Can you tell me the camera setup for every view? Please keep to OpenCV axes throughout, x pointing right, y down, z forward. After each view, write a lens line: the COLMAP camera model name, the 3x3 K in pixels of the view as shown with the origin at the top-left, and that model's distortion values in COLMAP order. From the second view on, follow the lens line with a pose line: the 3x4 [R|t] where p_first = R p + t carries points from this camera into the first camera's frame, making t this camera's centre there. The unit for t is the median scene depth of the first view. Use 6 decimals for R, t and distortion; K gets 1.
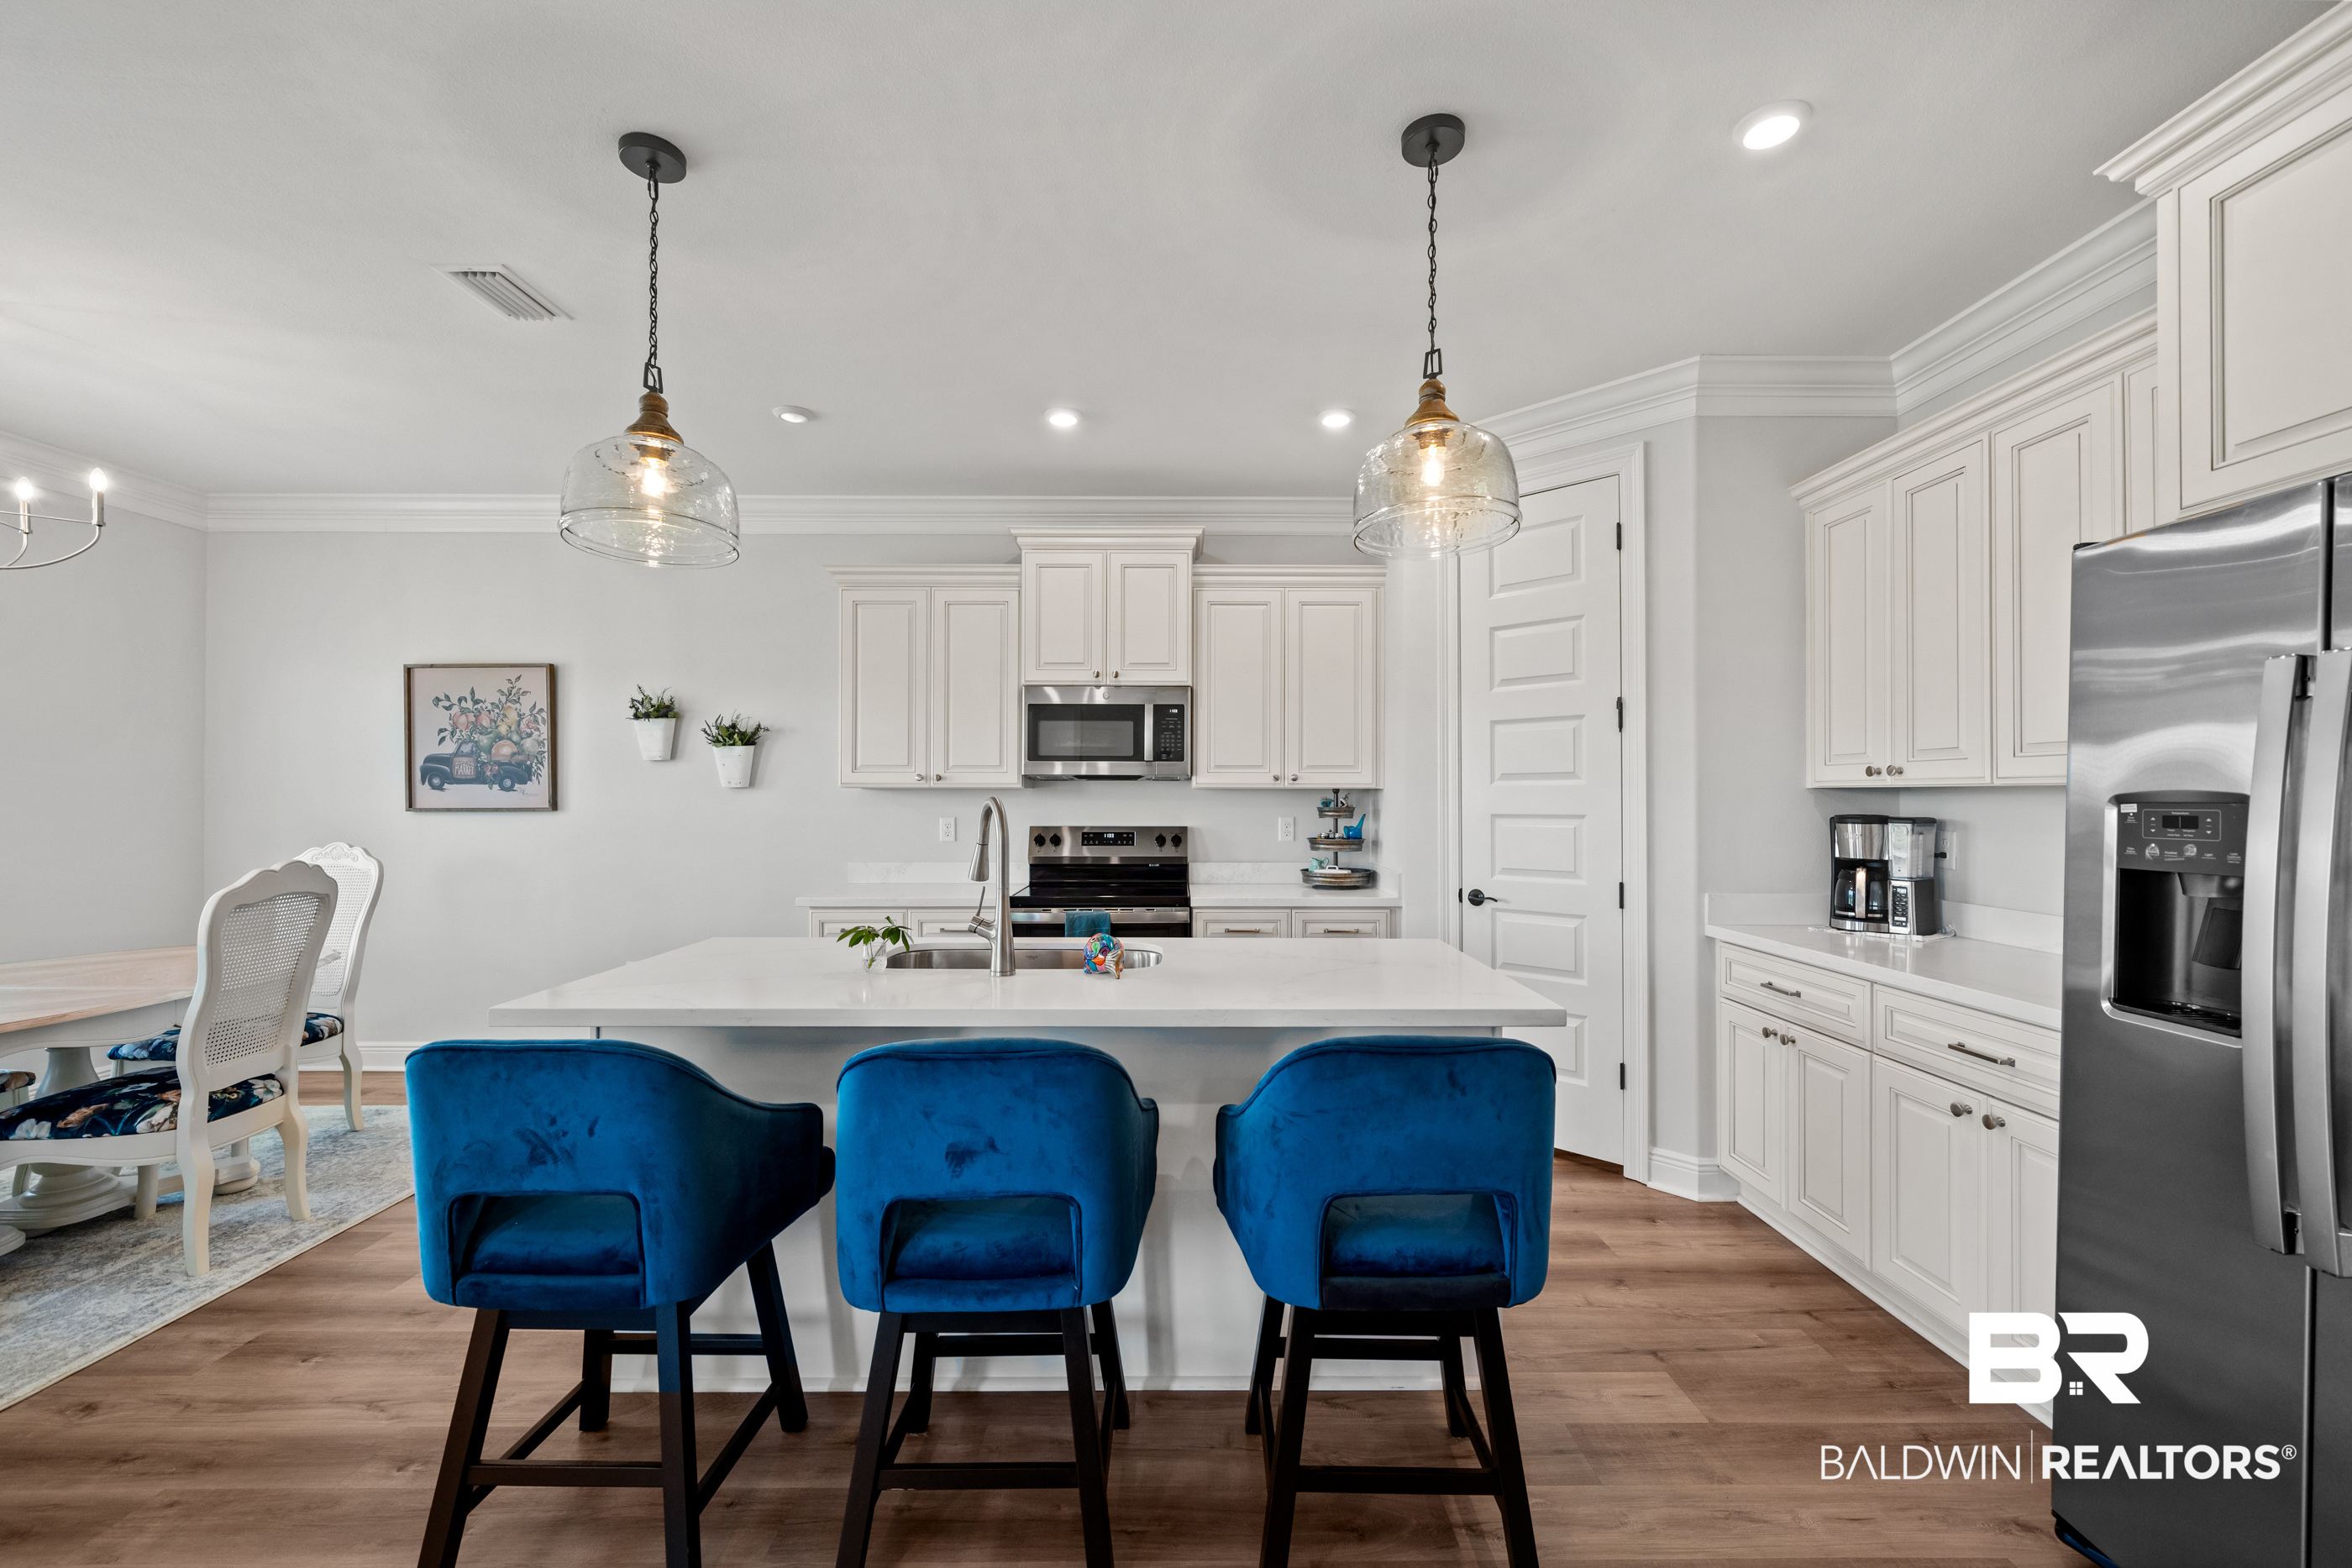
lens RADIAL K [[940.1, 0, 1179.7], [0, 940.1, 787.8], [0, 0, 1]] dist [-0.002054, -0.000224]
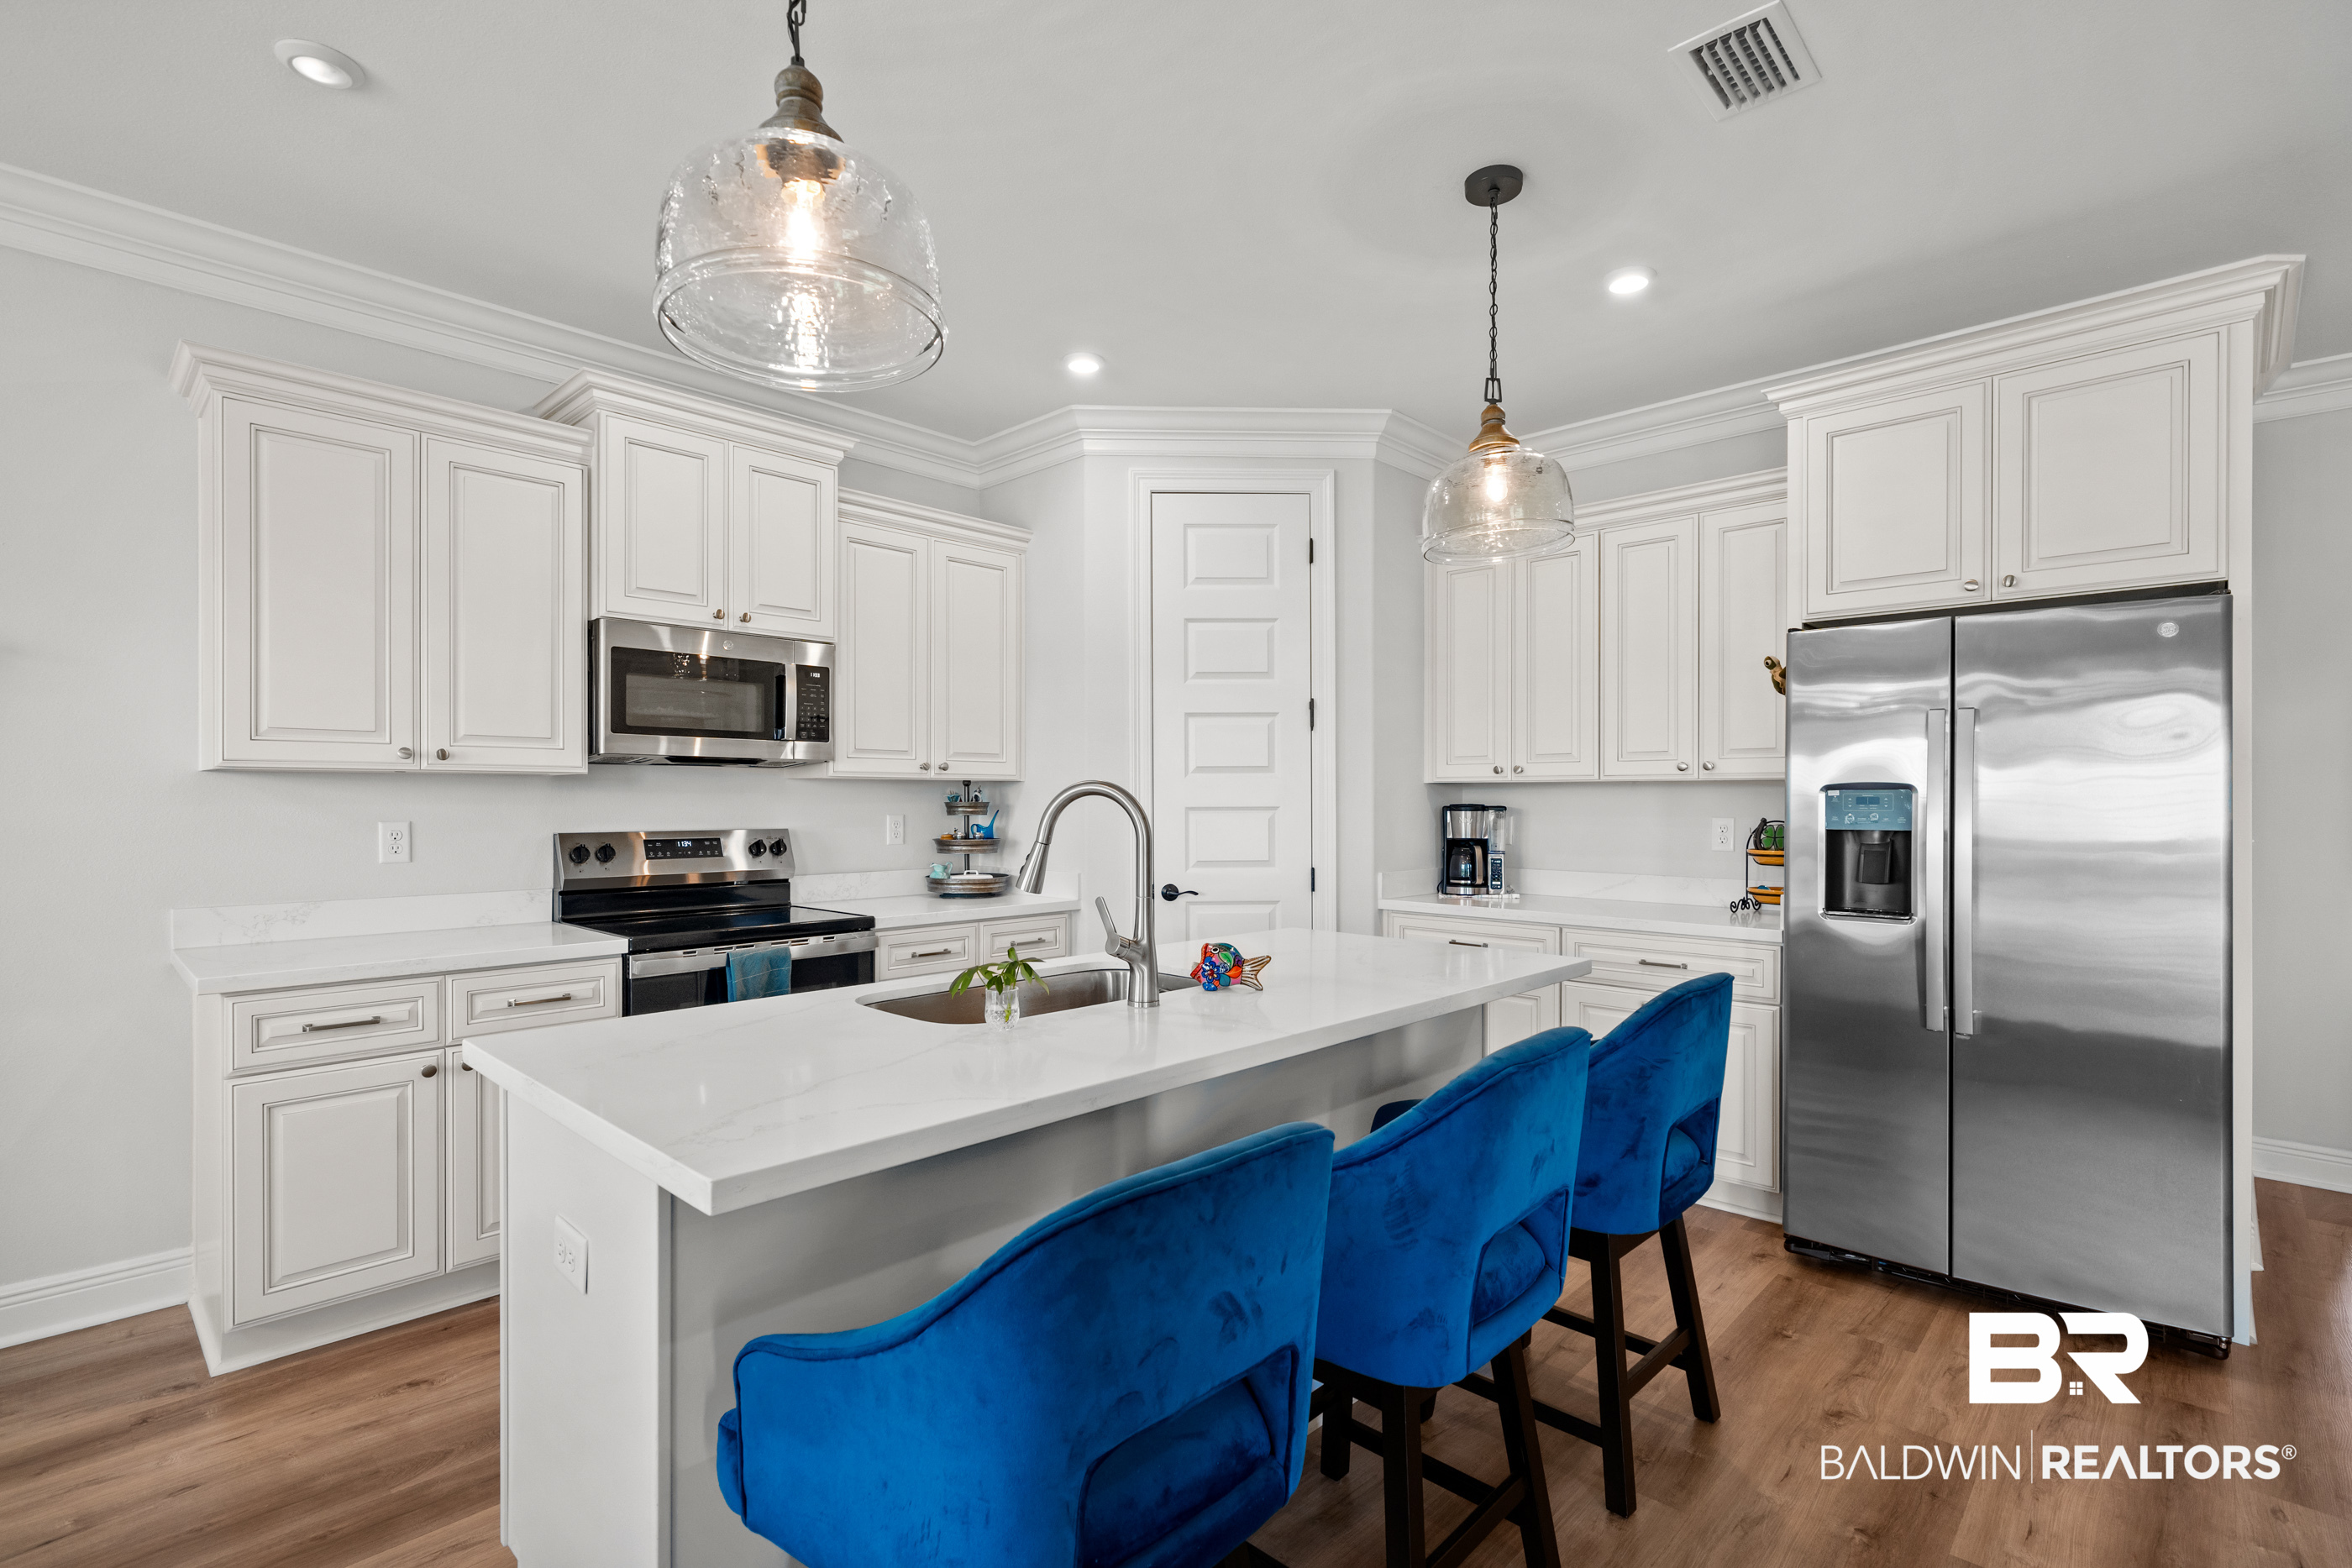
lens RADIAL K [[1089.6, 0, 1175.5], [0, 1089.6, 799.2], [0, 0, 1]] dist [0.002617, 0.000369]
pose [[0.694814, -0.000691, 0.719189, -0.435796], [-0.006608, 0.999951, 0.007346, 0.009730], [-0.719159, -0.009857, 0.694776, 0.181607]]
